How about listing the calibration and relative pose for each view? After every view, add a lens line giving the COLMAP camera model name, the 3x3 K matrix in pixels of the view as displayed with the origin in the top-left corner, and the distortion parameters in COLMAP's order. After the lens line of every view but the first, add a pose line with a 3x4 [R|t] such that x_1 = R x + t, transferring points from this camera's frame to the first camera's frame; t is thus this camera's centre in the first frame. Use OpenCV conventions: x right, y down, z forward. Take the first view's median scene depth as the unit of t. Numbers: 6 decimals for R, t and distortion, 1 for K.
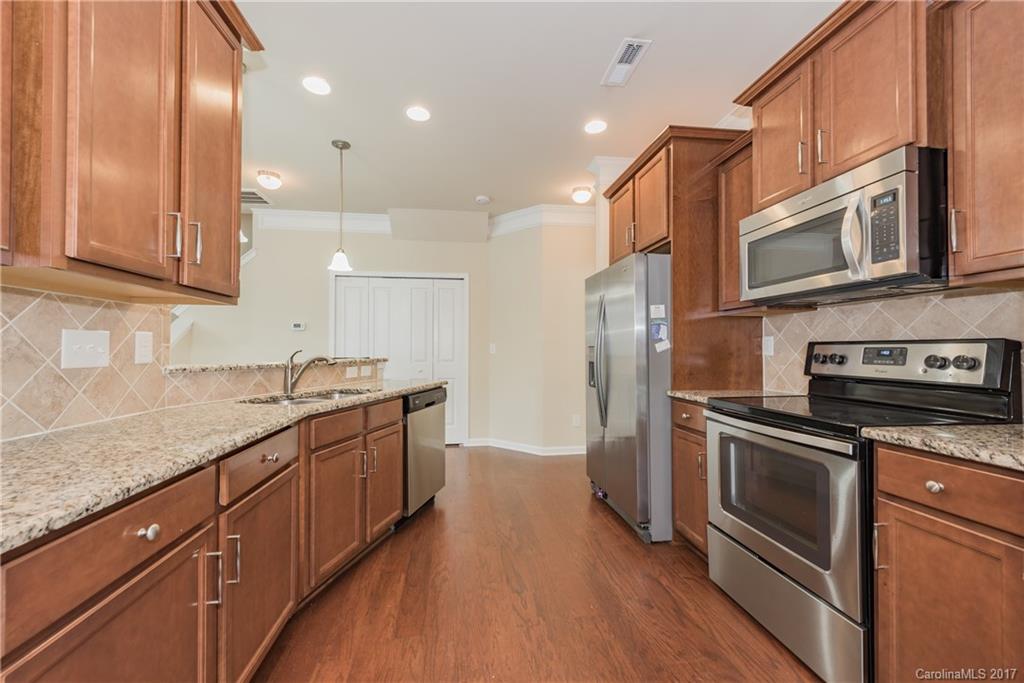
lens RADIAL K [[400.0, 0, 512.0], [0, 400.0, 341.5], [0, 0, 1]] dist [0.012056, -0.000302]
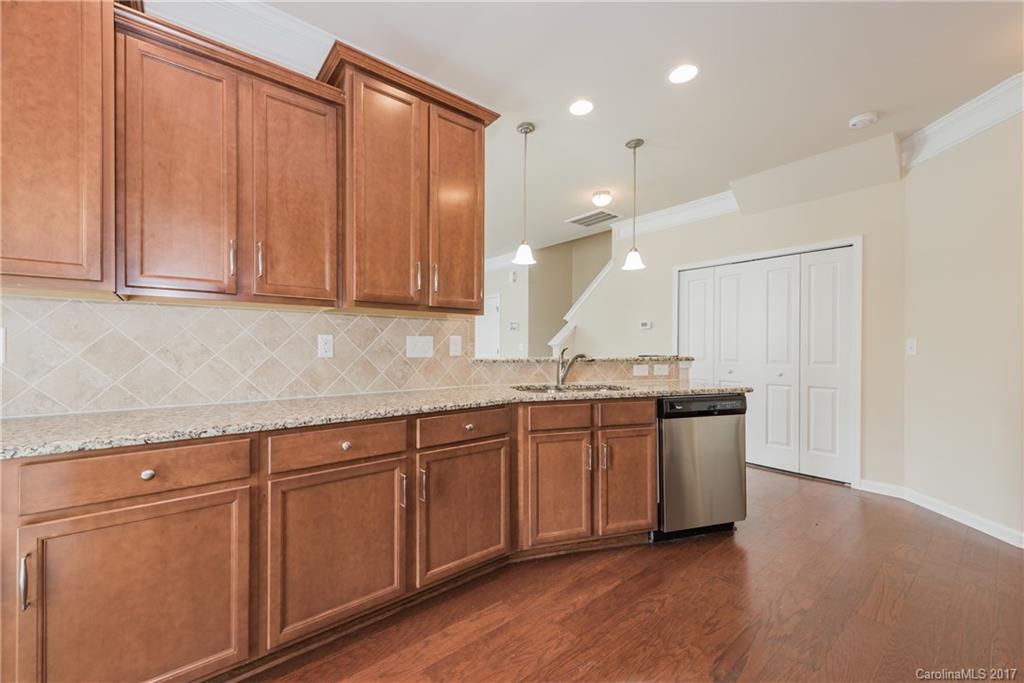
lens RADIAL K [[407.3, 0, 495.9], [0, 407.3, 345.6], [0, 0, 1]] dist [0.017431, -0.000334]
pose [[0.507186, -0.001224, -0.861836, 0.395291], [0.015511, 0.999850, 0.007708, 0.003103], [0.861697, -0.017278, 0.507129, 0.239552]]
